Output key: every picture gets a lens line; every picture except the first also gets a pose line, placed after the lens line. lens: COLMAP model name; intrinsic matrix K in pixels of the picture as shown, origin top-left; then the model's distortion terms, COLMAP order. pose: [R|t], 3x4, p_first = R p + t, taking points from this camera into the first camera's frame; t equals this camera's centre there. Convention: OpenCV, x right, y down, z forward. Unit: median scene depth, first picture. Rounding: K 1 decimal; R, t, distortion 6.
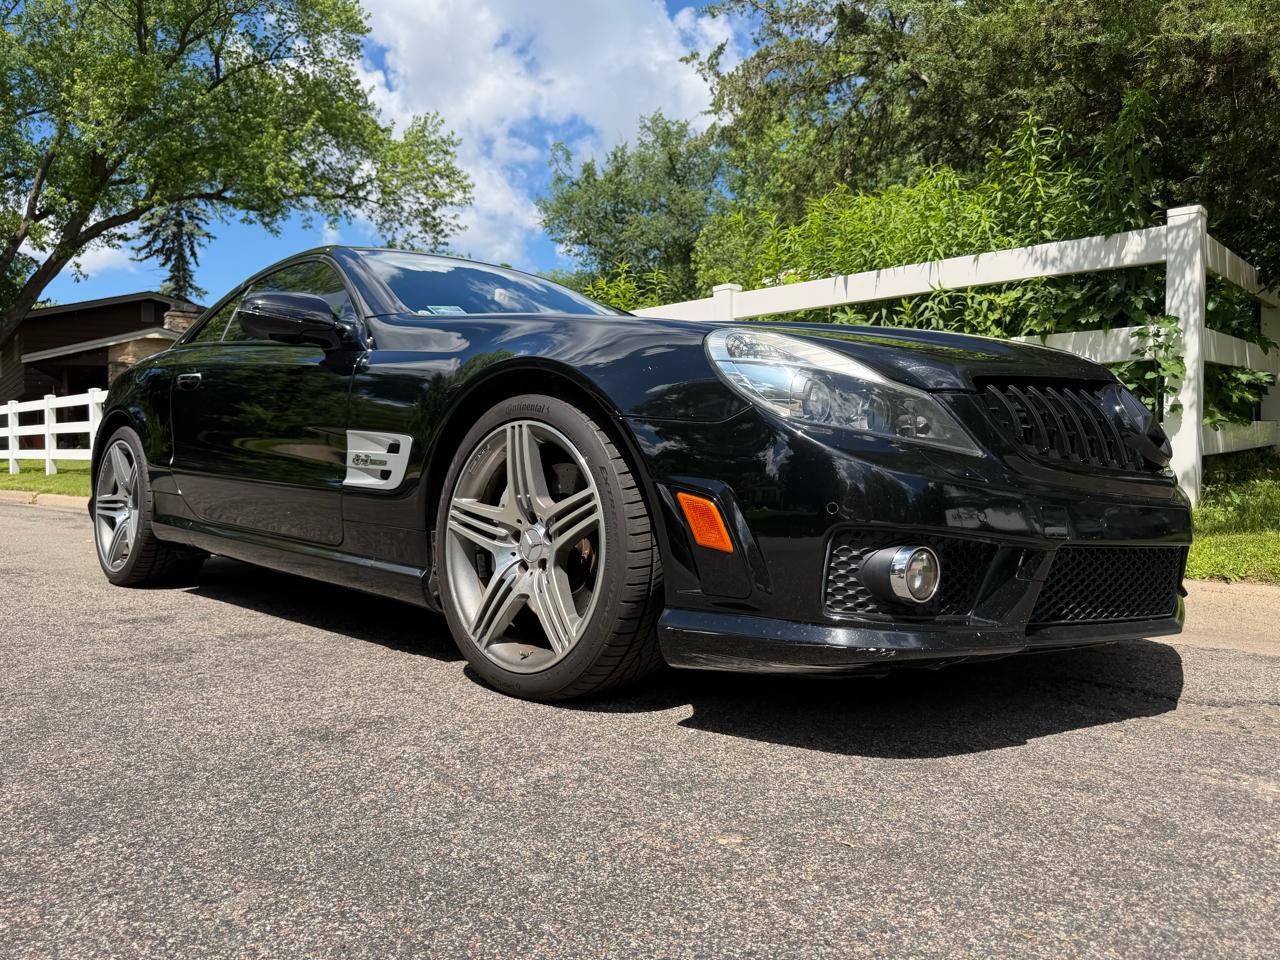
lens RADIAL K [[919.1, 0, 644.7], [0, 919.1, 474.0], [0, 0, 1]] dist [0.010329, -0.015502]
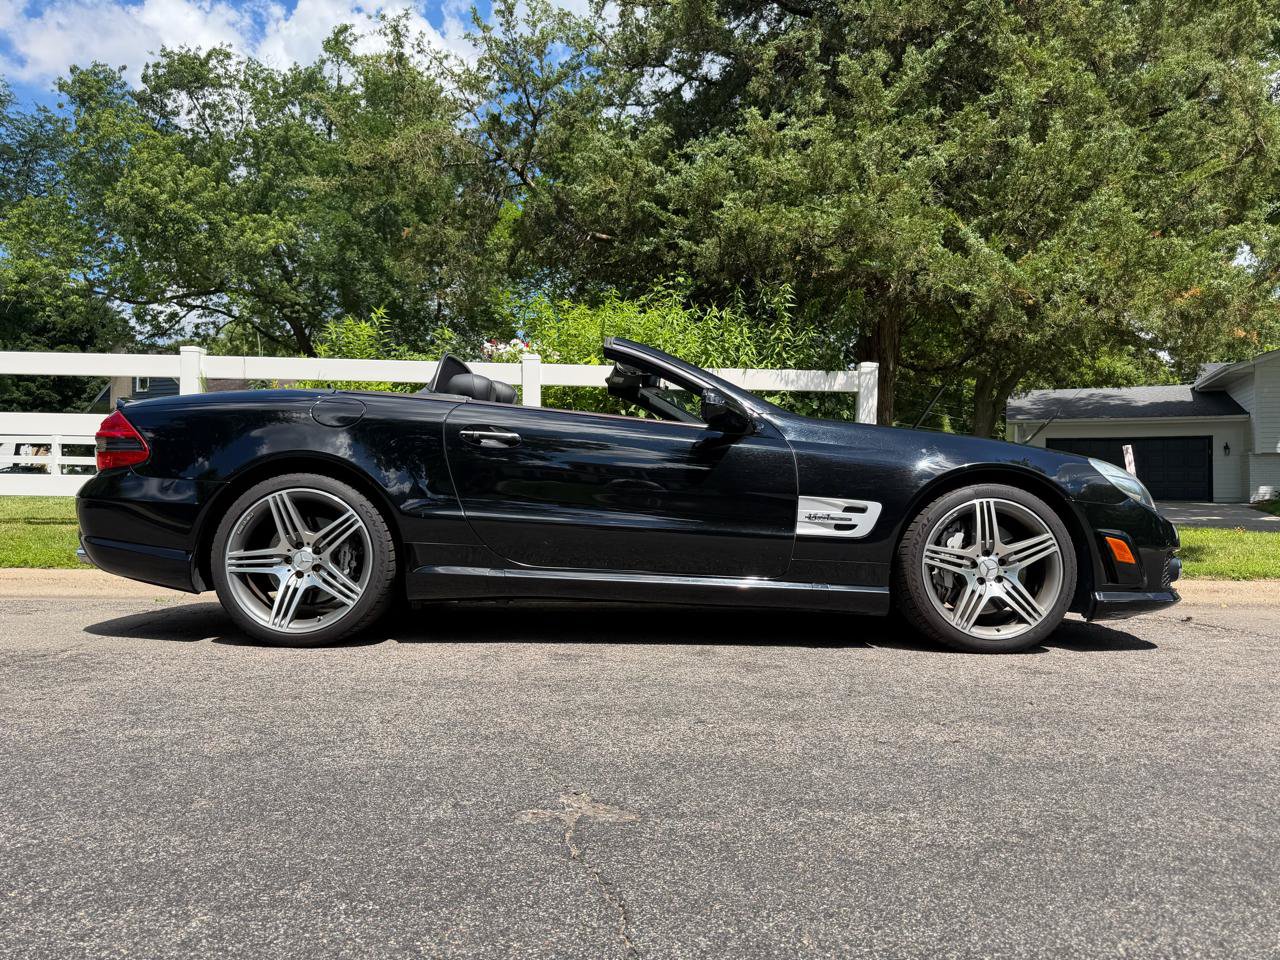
lens RADIAL K [[919.1, 0, 648.8], [0, 919.1, 475.2], [0, 0, 1]] dist [0.010329, -0.015502]
pose [[0.698527, 0.031161, 0.714905, -0.814533], [-0.004947, 0.999238, -0.038720, -0.013003], [-0.715567, 0.023510, 0.698148, 0.101270]]
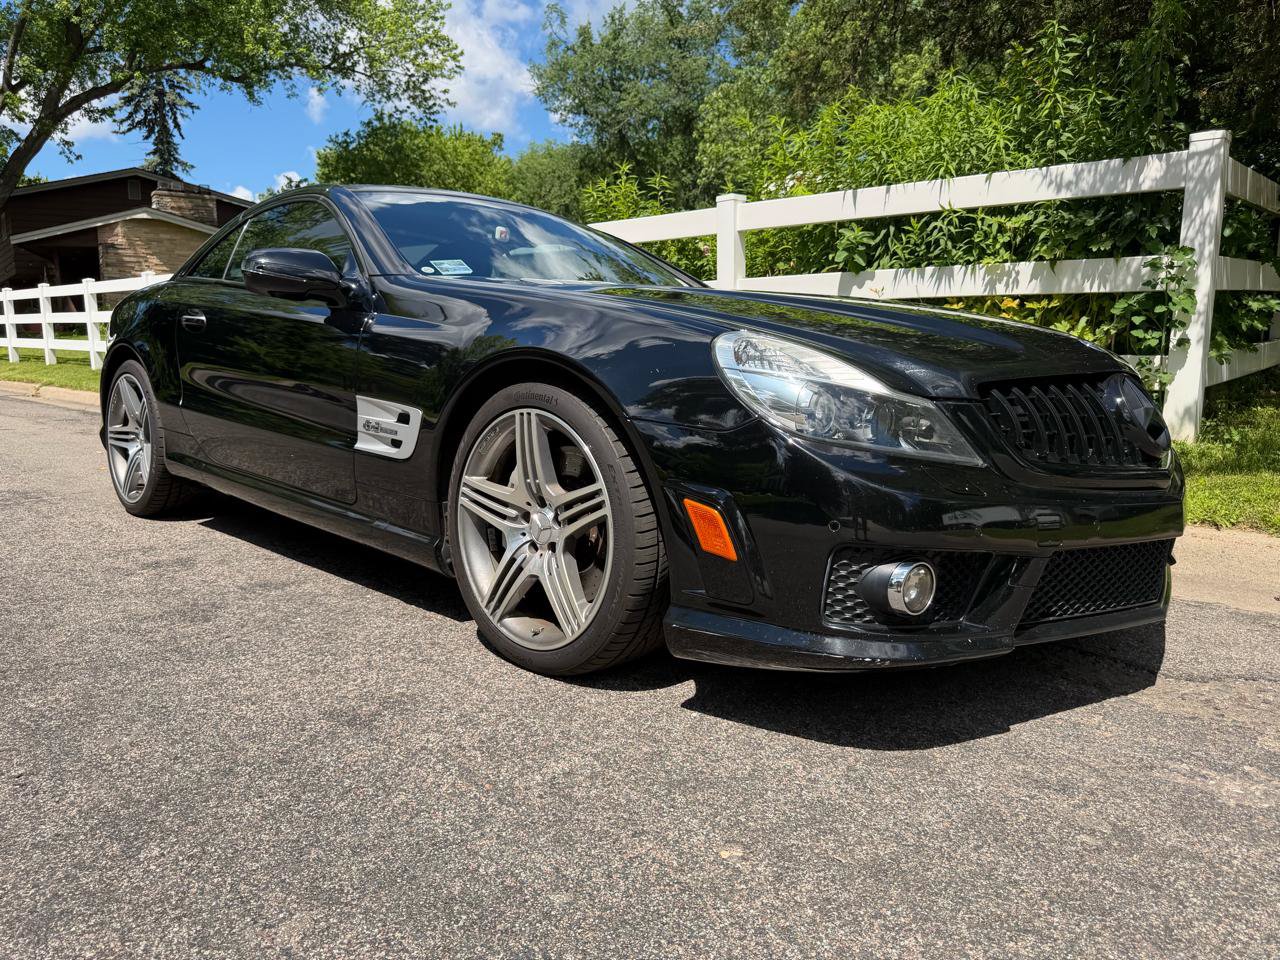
lens RADIAL K [[919.1, 0, 629.9], [0, 919.1, 474.5], [0, 0, 1]] dist [0.010329, -0.015502]
pose [[0.999912, 0.005270, -0.012203, -0.004730], [-0.003631, 0.991418, 0.130681, -0.051929], [0.012787, -0.130625, 0.991349, -0.008090]]
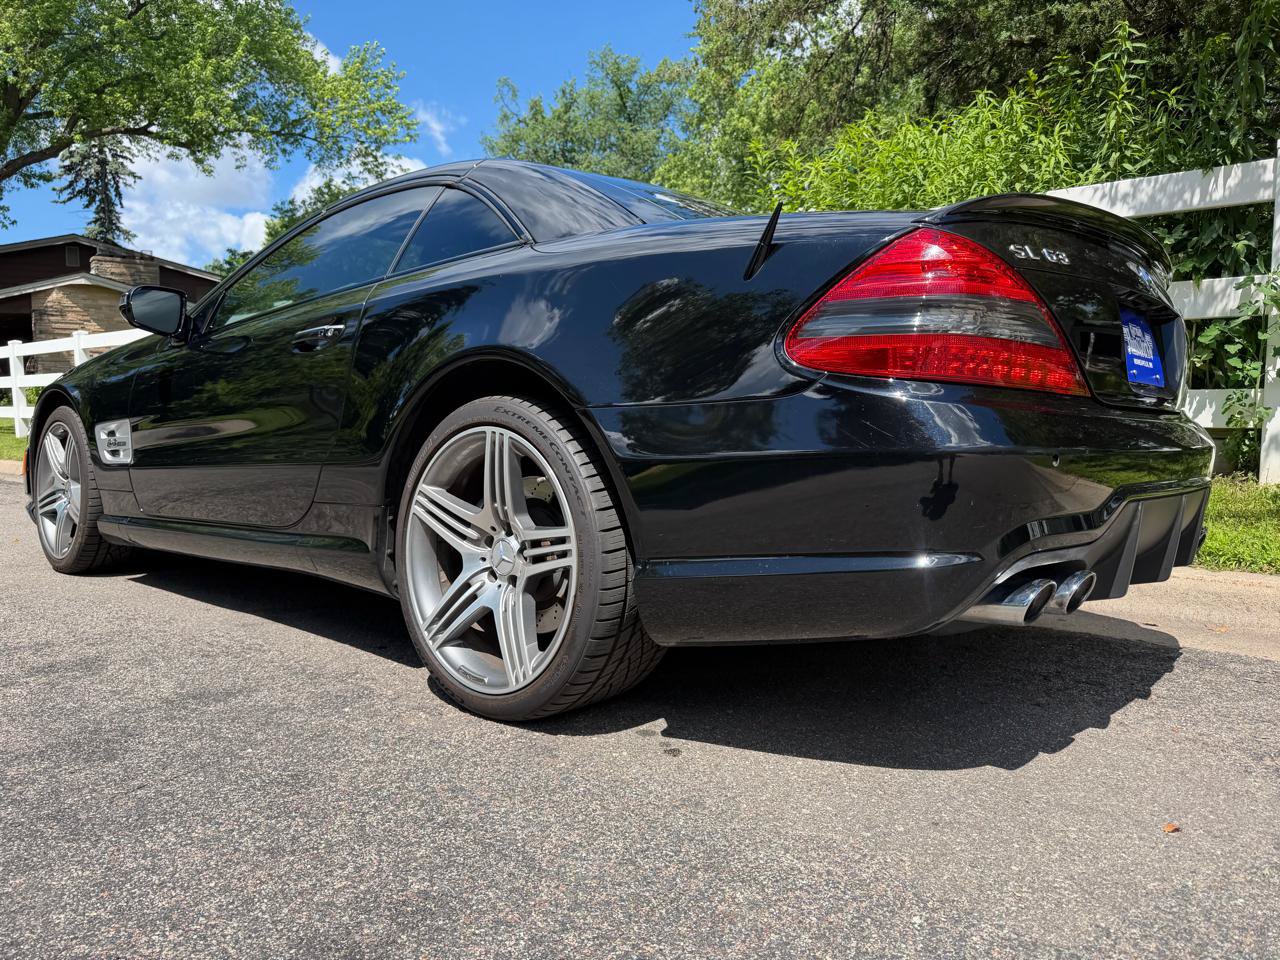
lens RADIAL K [[919.1, 0, 637.0], [0, 919.1, 474.8], [0, 0, 1]] dist [0.010329, -0.015502]
pose [[0.998818, -0.010516, 0.047450, -0.066307], [0.007713, 0.998236, 0.058874, -0.027917], [-0.047985, -0.058439, 0.997137, 0.144433]]
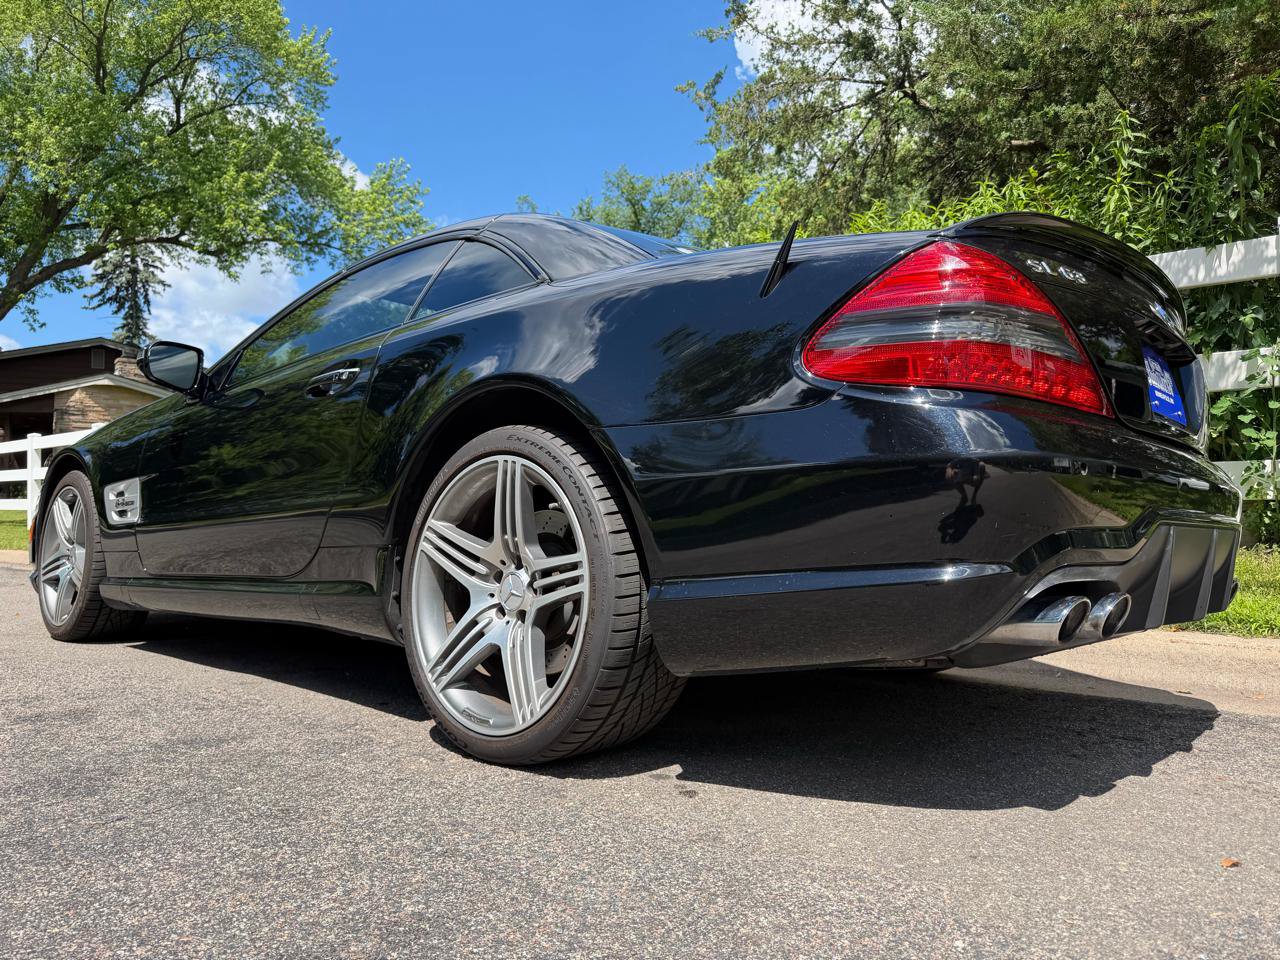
lens RADIAL K [[919.1, 0, 644.7], [0, 919.1, 471.2], [0, 0, 1]] dist [0.010329, -0.015502]
pose [[0.999052, 0.000360, 0.043529, -0.067247], [0.002223, 0.998239, -0.059271, 0.004928], [-0.043474, 0.059311, 0.997292, 0.153294]]
